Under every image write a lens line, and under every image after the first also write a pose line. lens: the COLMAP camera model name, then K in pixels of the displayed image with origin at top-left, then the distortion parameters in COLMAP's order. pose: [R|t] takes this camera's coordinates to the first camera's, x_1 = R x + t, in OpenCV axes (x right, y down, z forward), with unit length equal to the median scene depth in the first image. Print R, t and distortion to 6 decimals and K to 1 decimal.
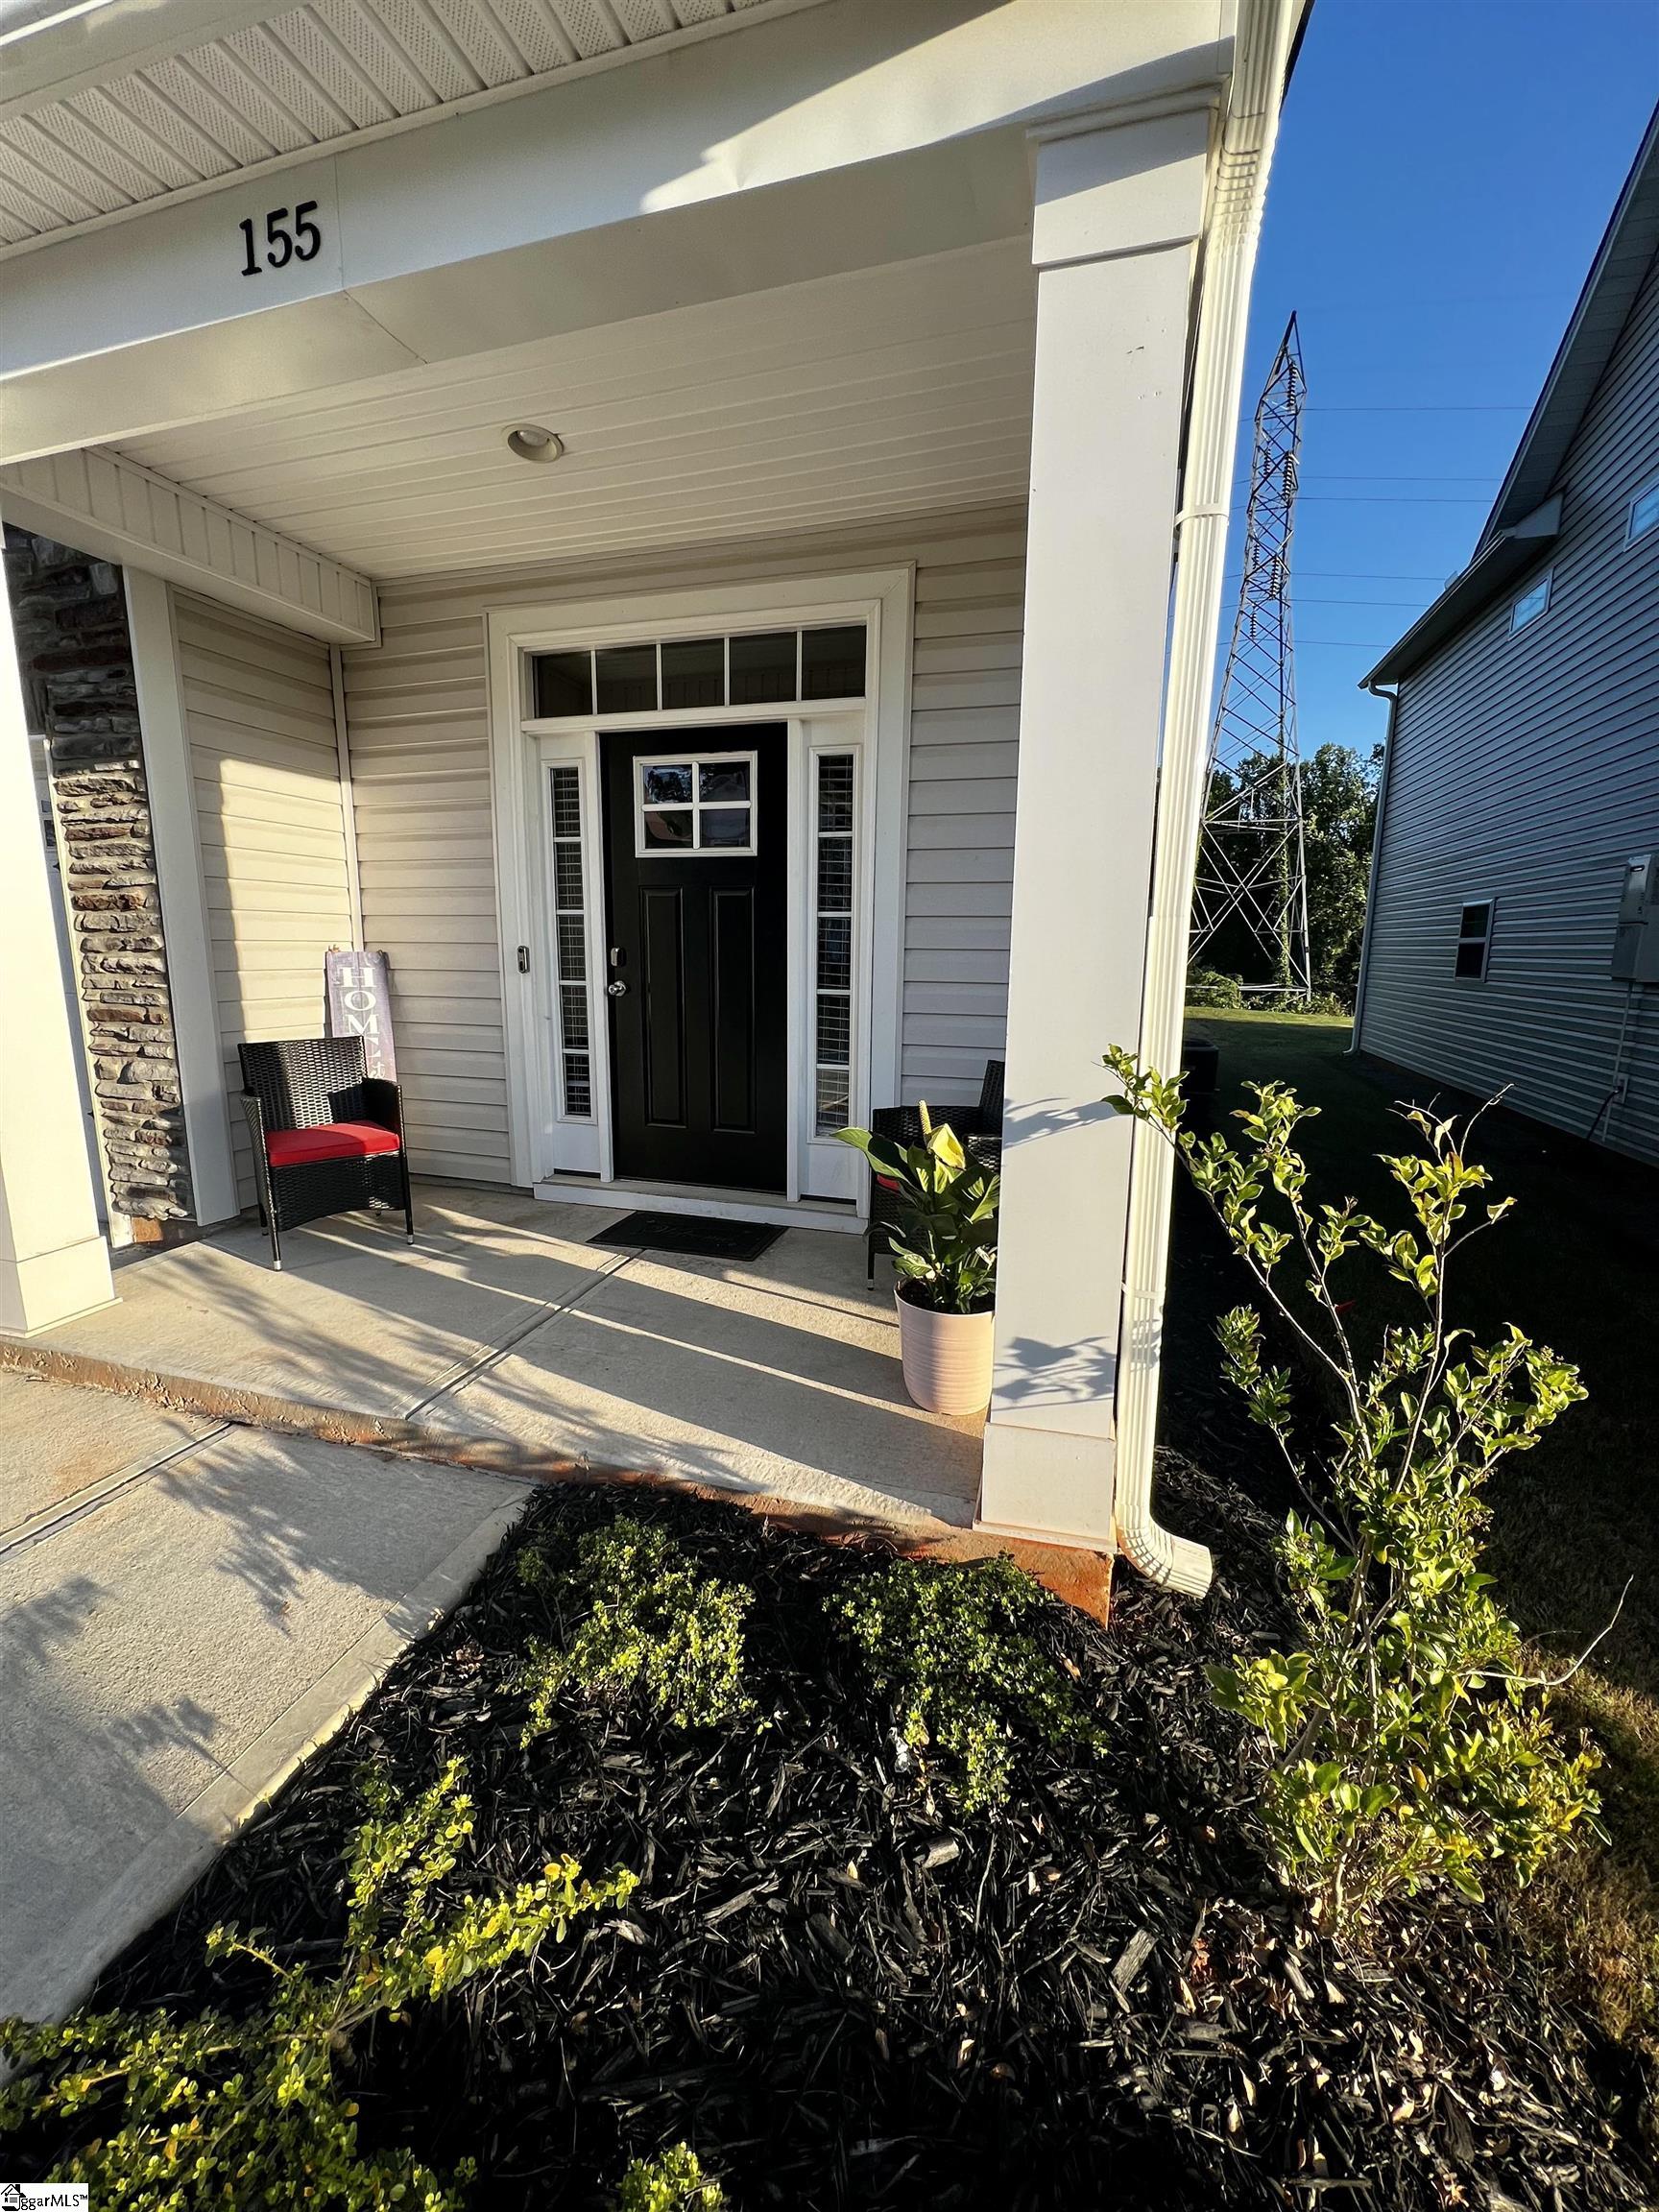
lens RADIAL K [[890.4, 0, 831.9], [0, 890.4, 1101.0], [0, 0, 1]] dist [-0.001843, 0.000506]
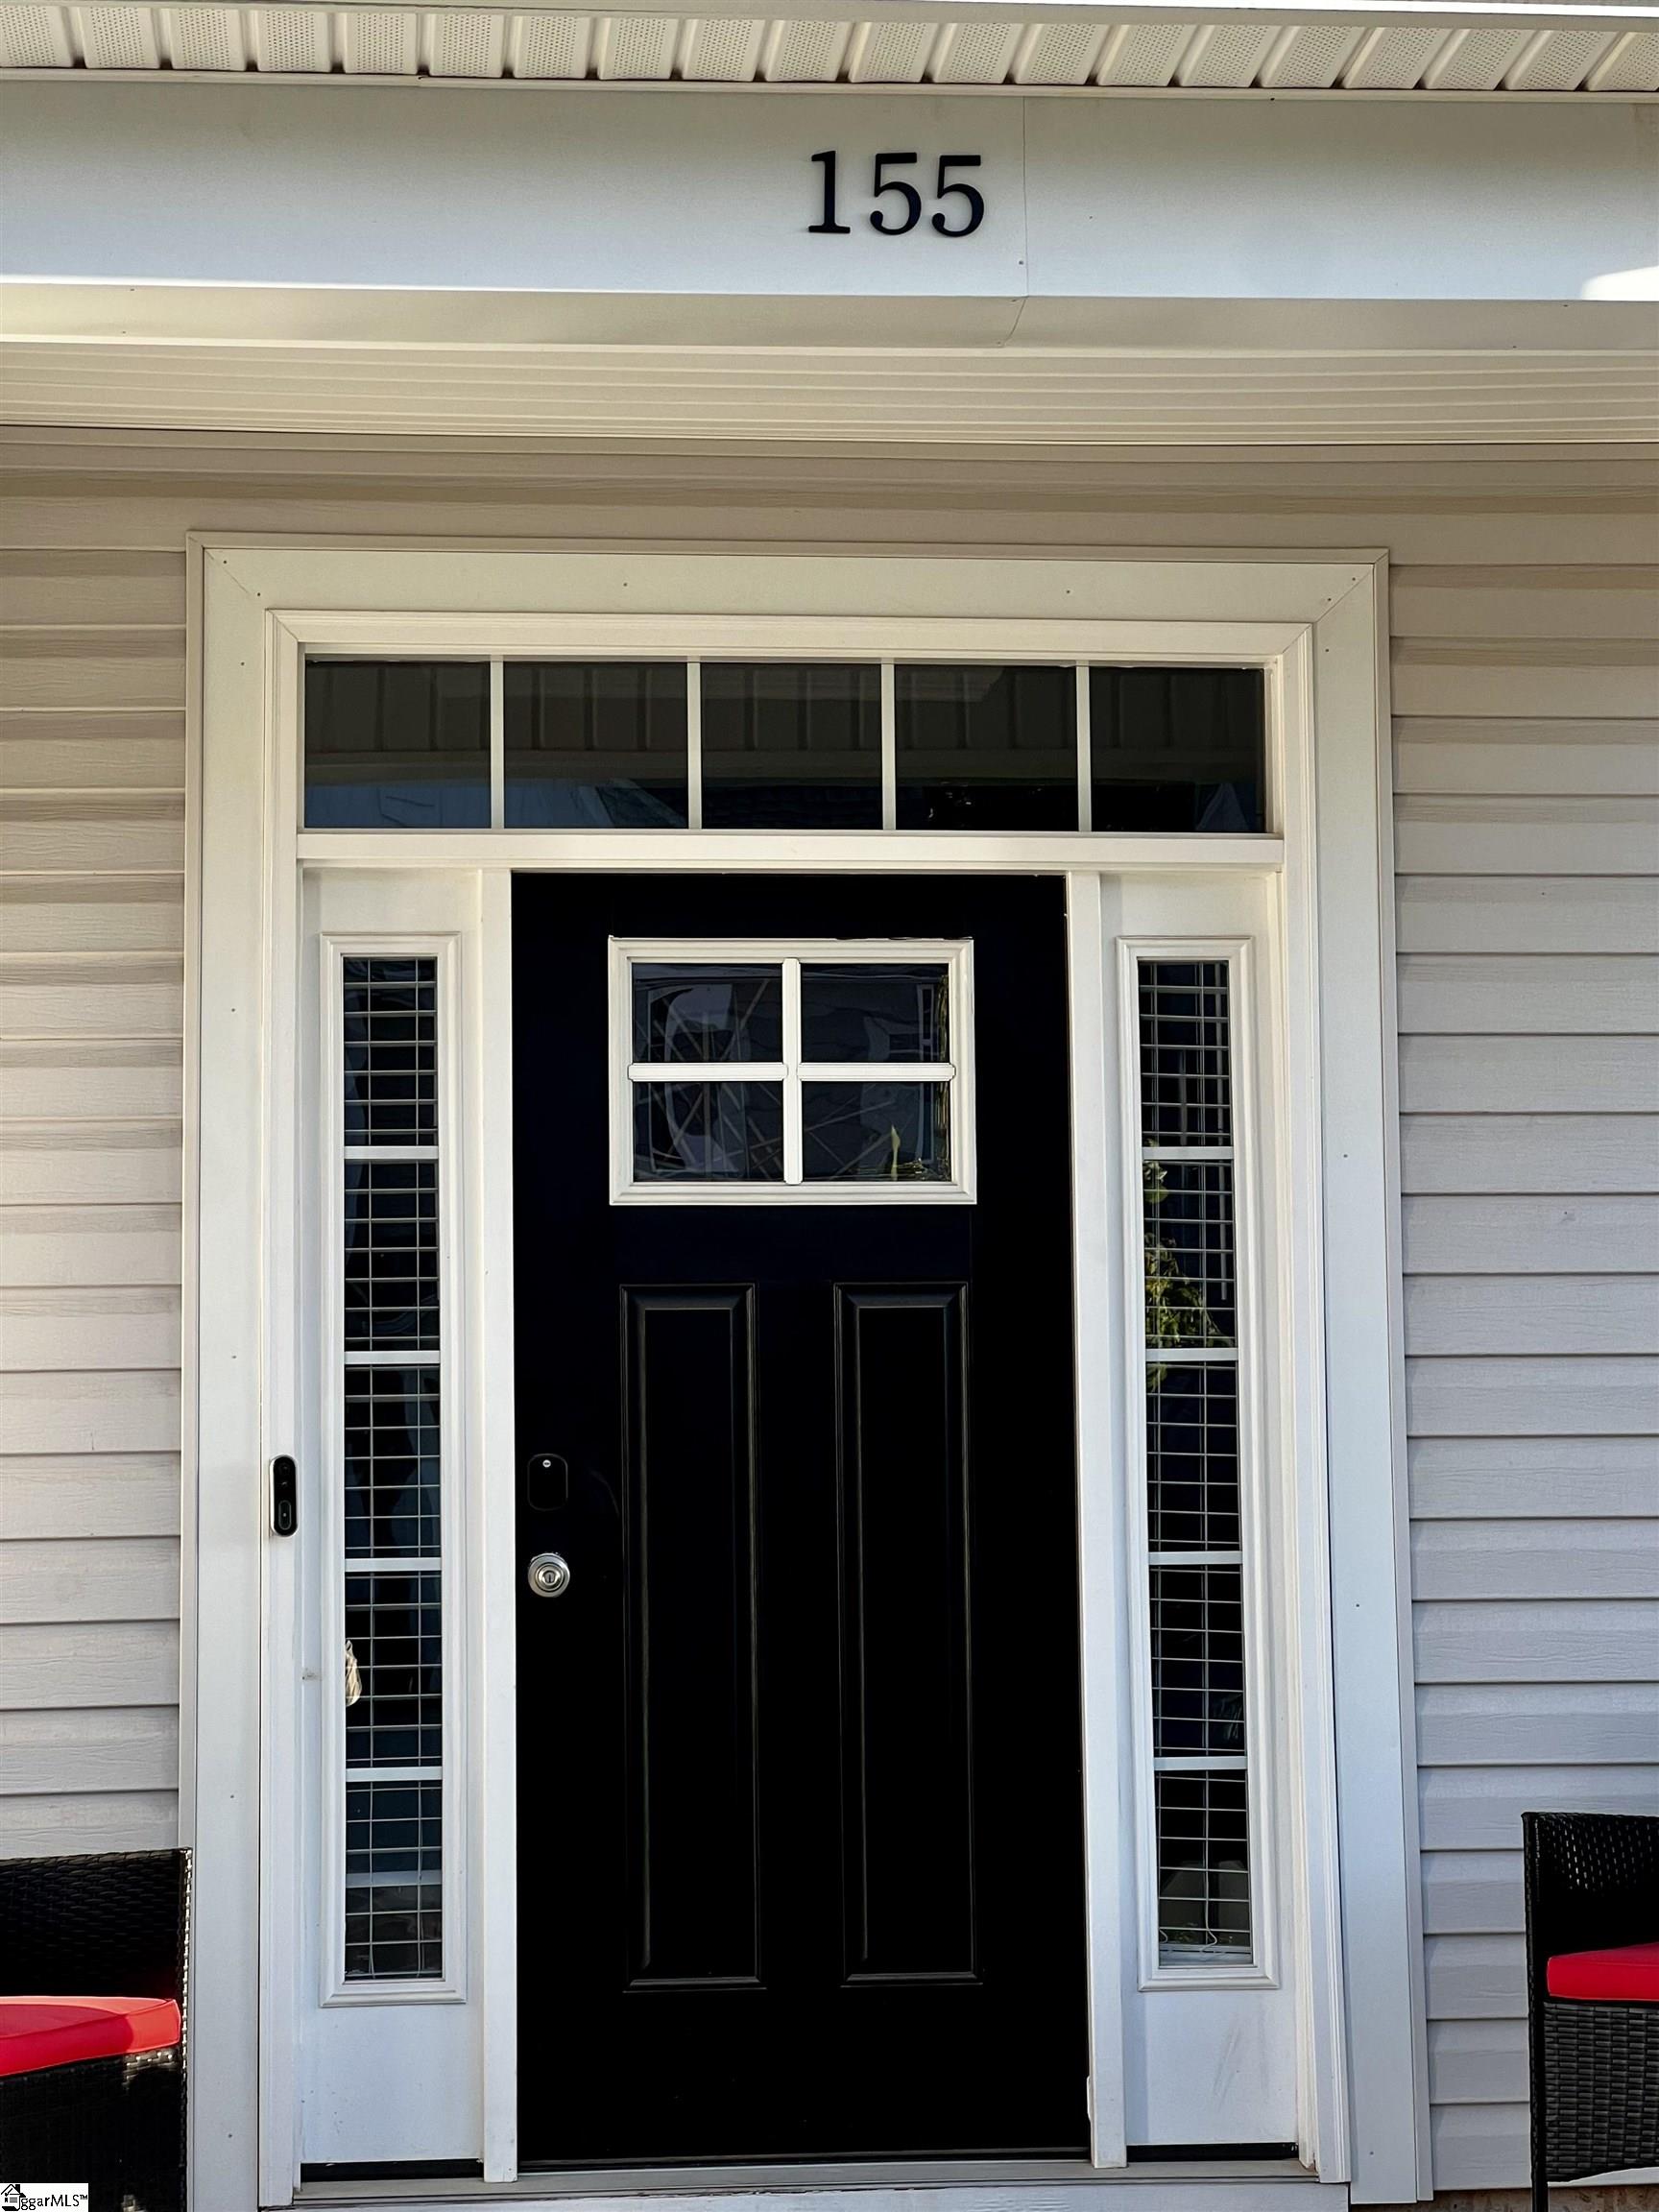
lens RADIAL K [[4843.5, 0, 829.9], [0, 4843.5, 974.0], [0, 0, 1]] dist [0.034702, 0.970221]
pose [[0.915128, 0.020321, 0.402651, -0.978253], [0.093866, 0.960543, -0.261812, 0.162358], [-0.392084, 0.277387, 0.877113, -0.804803]]
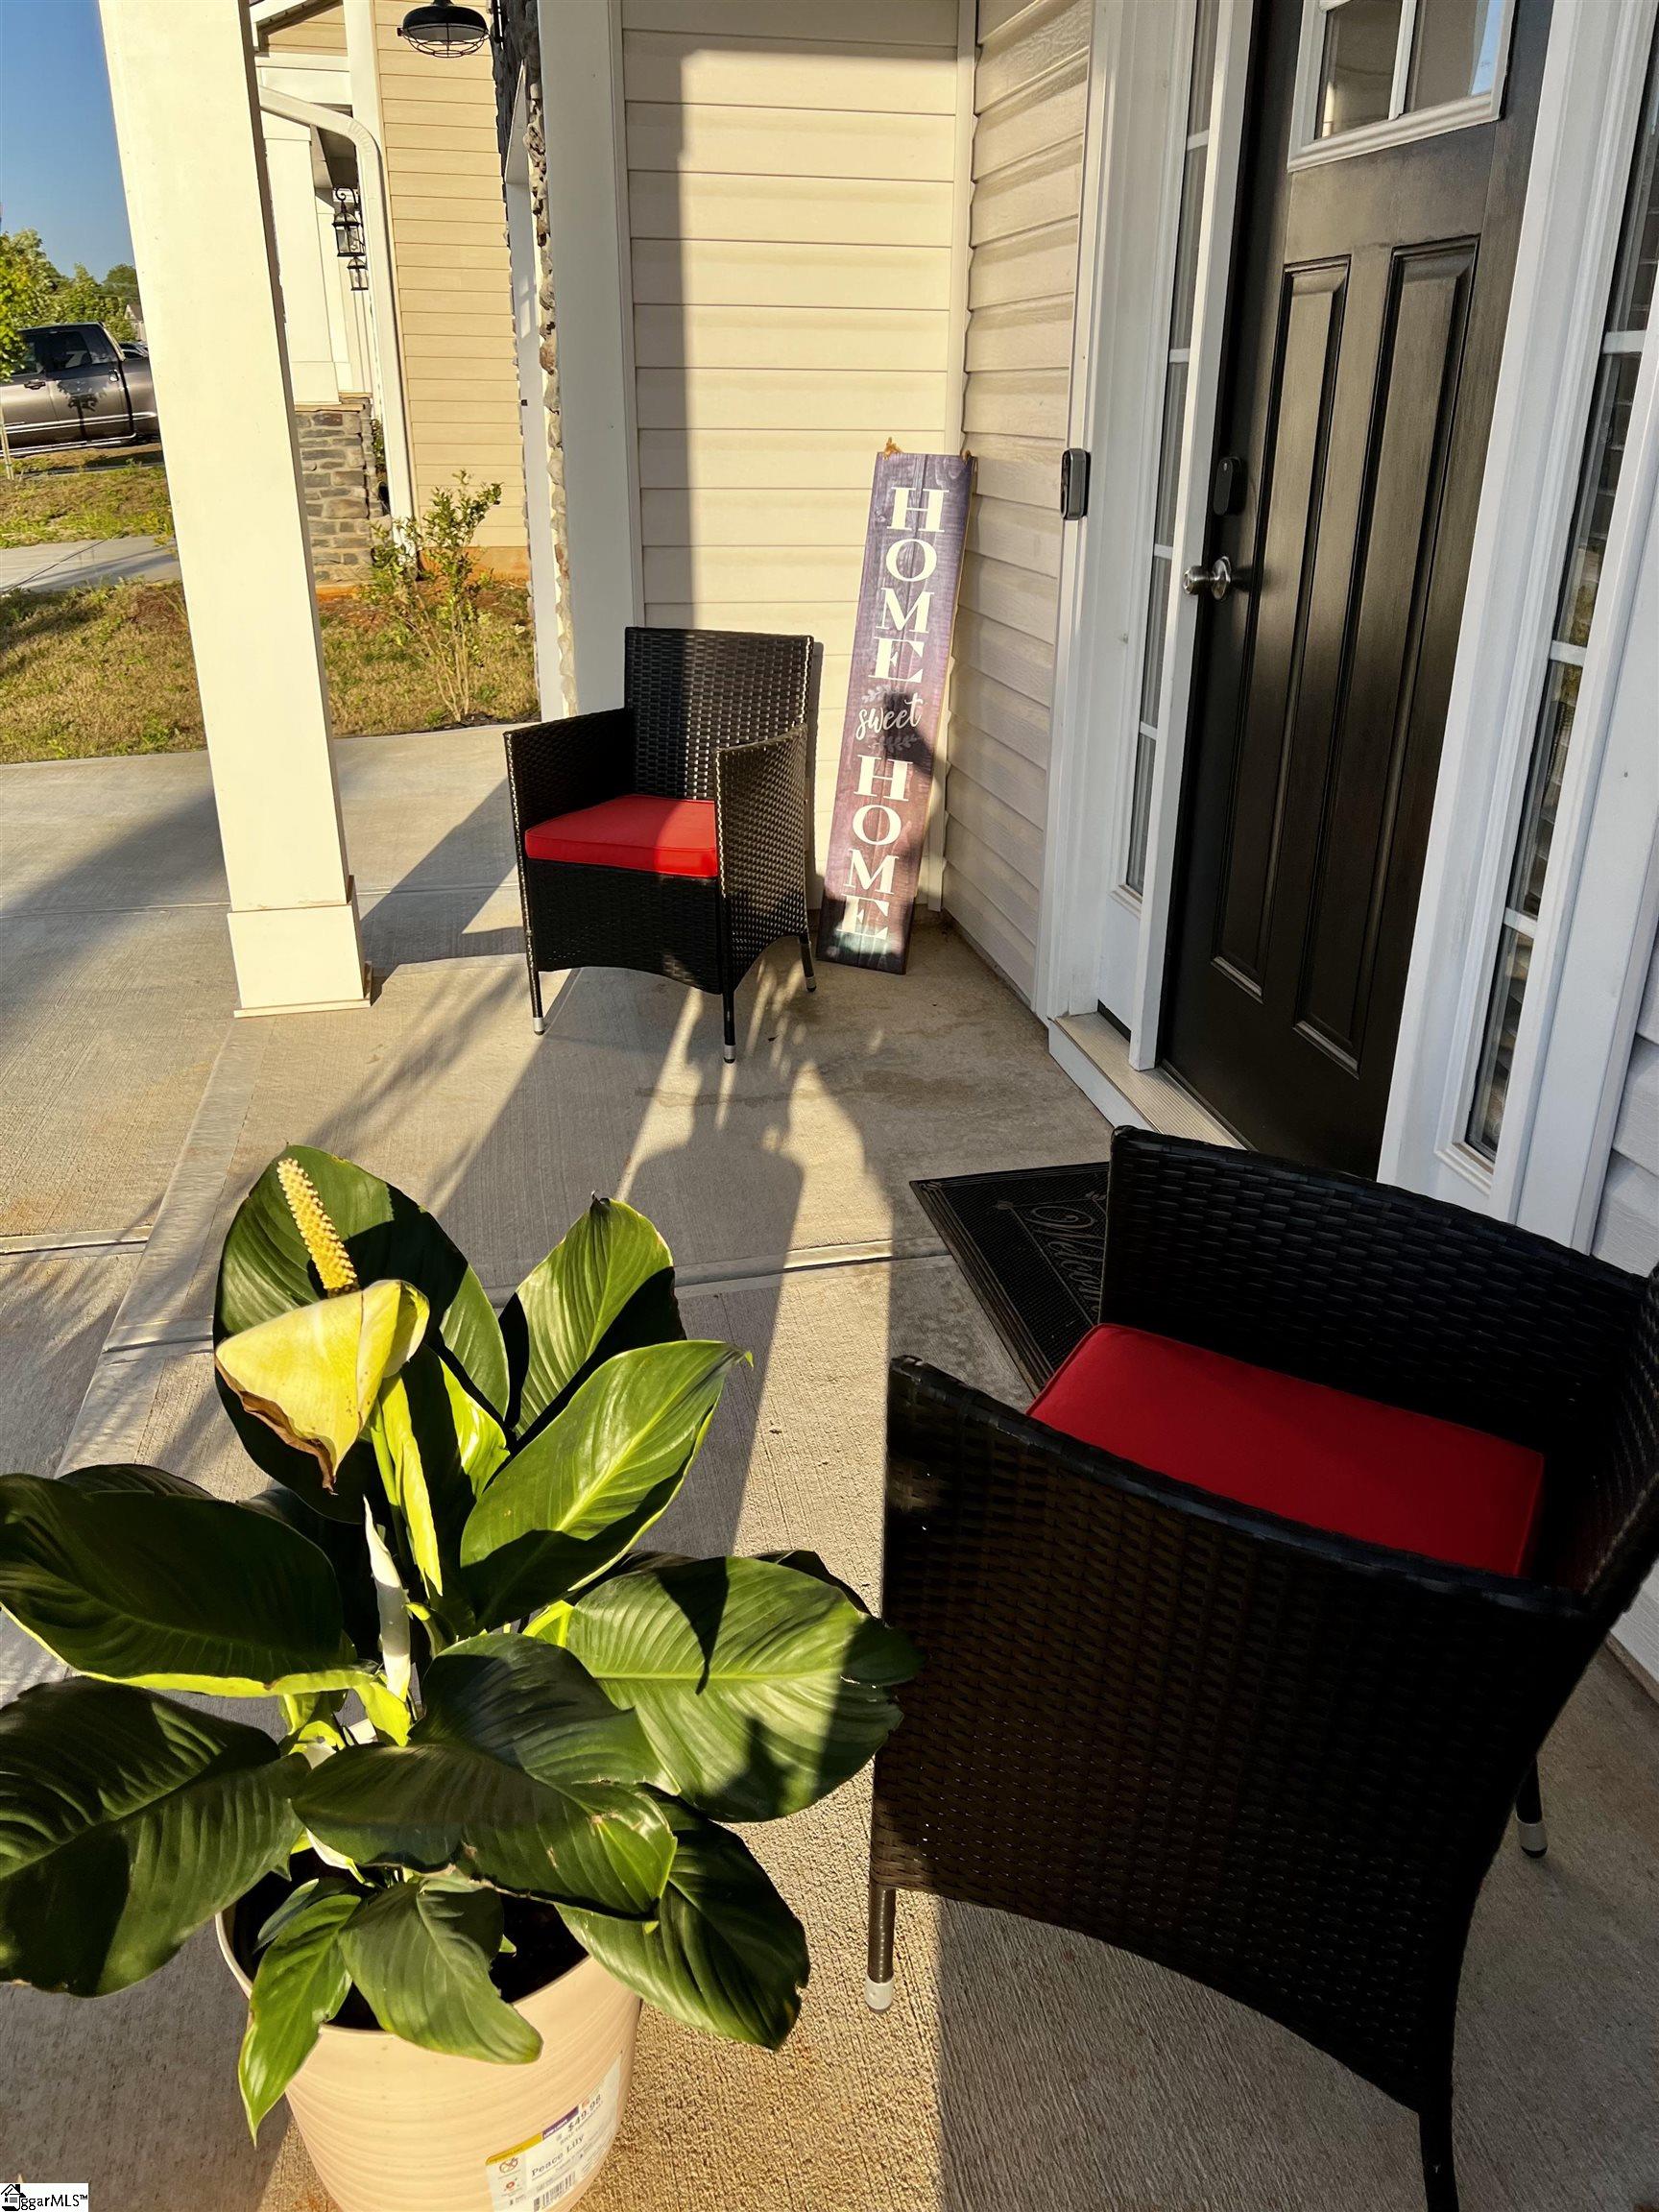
lens RADIAL K [[1704.3, 0, 829.5], [0, 1704.3, 1106.0], [0, 0, 1]] dist [0.133715, -0.201789]
pose [[0.476442, 0.326596, -0.816295, 0.370614], [-0.150920, 0.945045, 0.290022, -0.111077], [0.866156, -0.014983, 0.499550, 0.546639]]
